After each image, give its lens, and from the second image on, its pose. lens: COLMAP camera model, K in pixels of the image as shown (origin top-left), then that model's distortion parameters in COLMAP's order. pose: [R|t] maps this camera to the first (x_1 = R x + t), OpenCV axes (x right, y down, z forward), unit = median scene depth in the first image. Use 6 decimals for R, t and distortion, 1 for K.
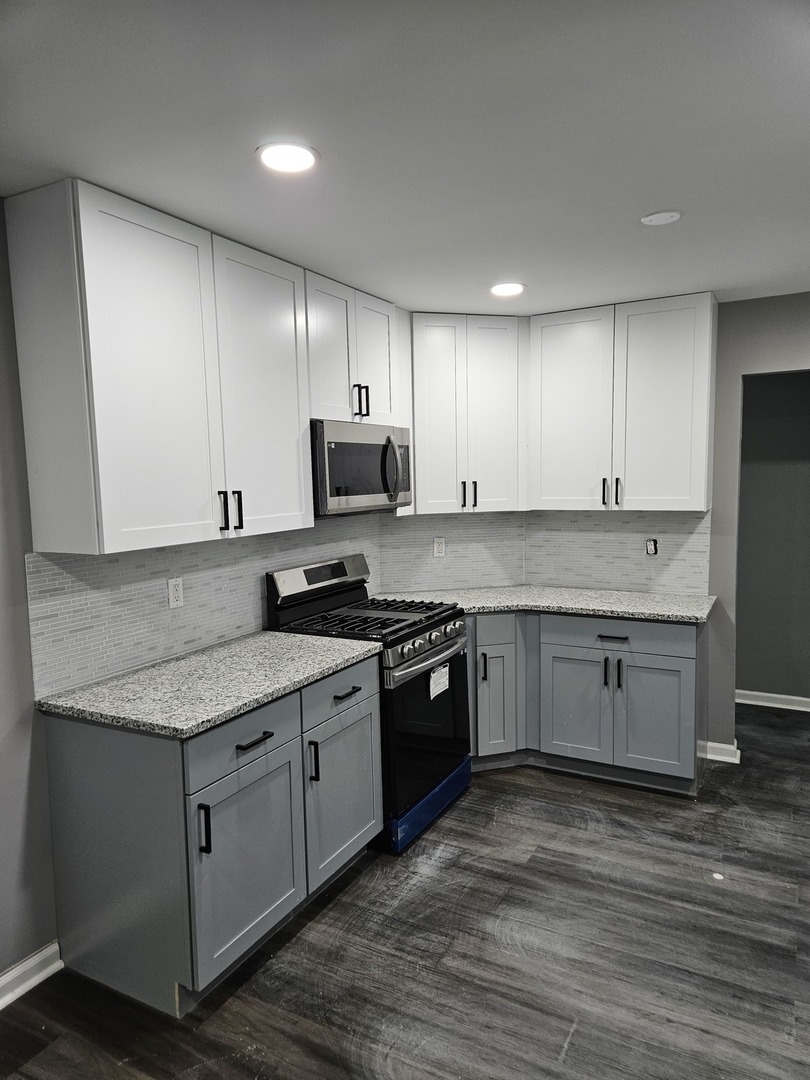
lens RADIAL K [[729.7, 0, 399.2], [0, 729.7, 544.9], [0, 0, 1]] dist [0.056013, -0.011967]
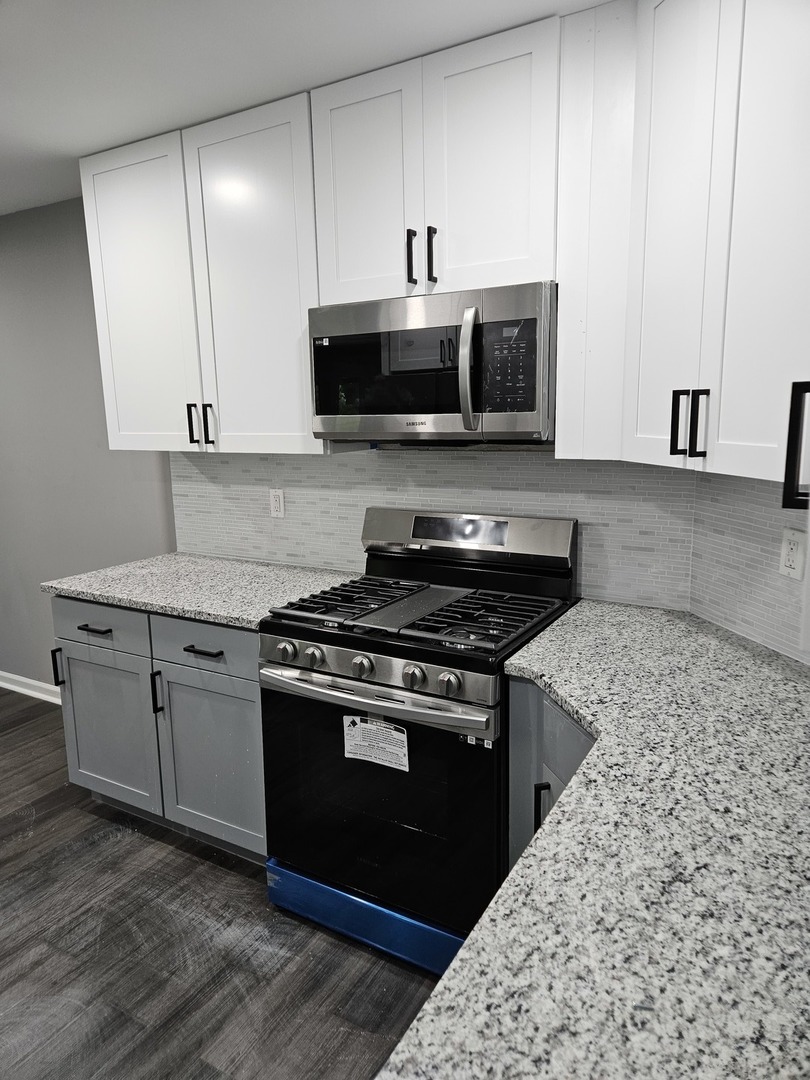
lens RADIAL K [[729.7, 0, 398.5], [0, 729.7, 535.6], [0, 0, 1]] dist [0.056013, -0.011967]
pose [[-0.043951, 0.204473, -0.977885, 0.697600], [-0.071542, 0.975674, 0.207226, -0.114451], [0.996469, 0.079068, -0.028253, 1.205937]]
